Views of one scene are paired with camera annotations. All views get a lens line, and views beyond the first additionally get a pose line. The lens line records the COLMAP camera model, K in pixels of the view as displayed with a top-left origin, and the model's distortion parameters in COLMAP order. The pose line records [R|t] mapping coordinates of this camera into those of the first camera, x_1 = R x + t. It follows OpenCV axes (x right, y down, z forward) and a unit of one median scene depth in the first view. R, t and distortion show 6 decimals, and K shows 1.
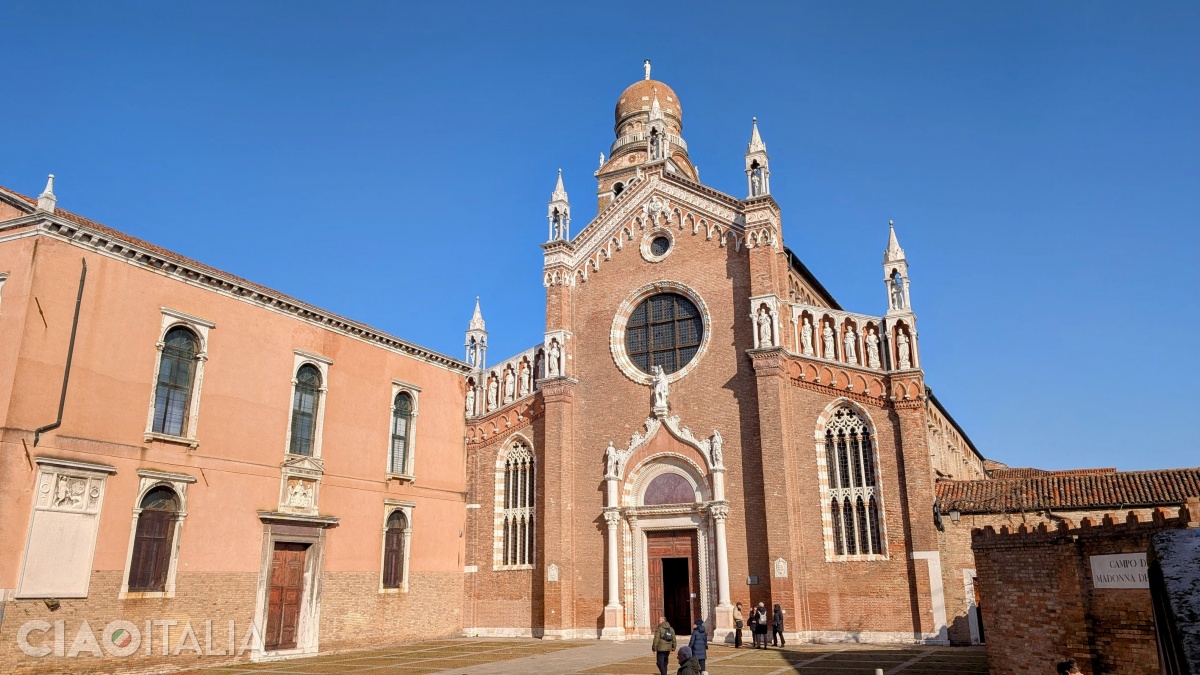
lens RADIAL K [[894.4, 0, 626.2], [0, 894.4, 336.9], [0, 0, 1]] dist [0.078911, -0.074174]
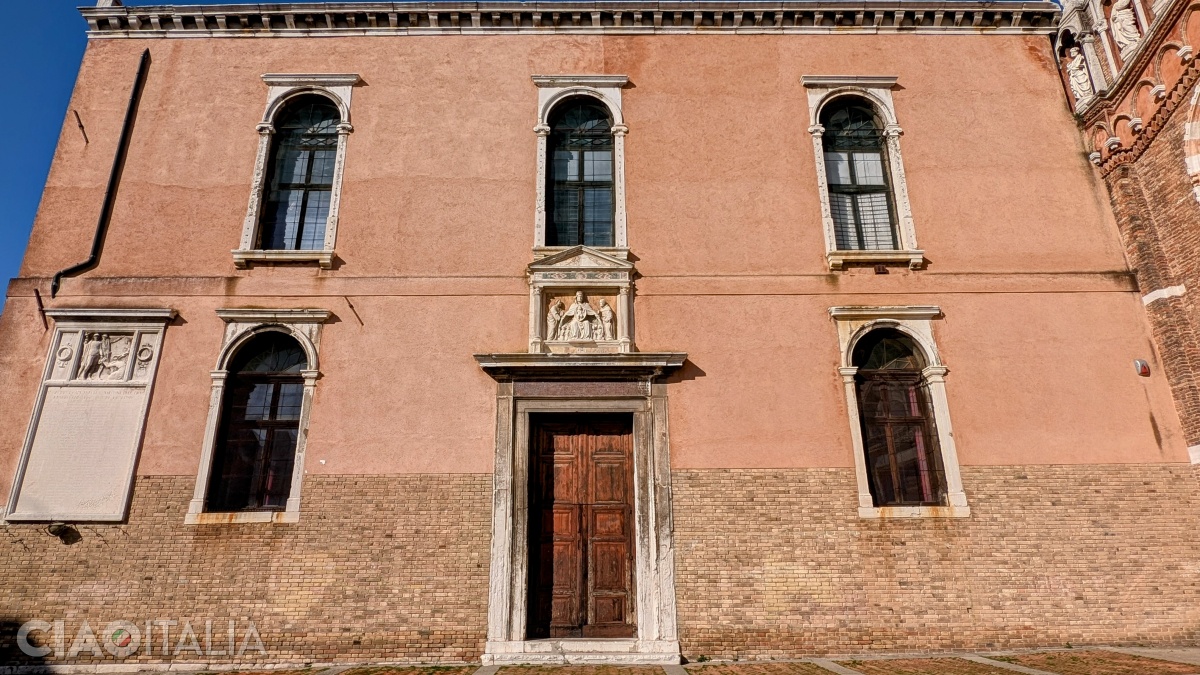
lens RADIAL K [[668.6, 0, 600.0], [0, 668.6, 337.5], [0, 0, 1]] dist [0.004587, -0.000749]
pose [[0.433139, -0.282111, -0.856040, -0.044915], [0.245861, 0.950718, -0.188912, 0.256535], [0.867147, -0.128642, 0.481153, 0.834588]]
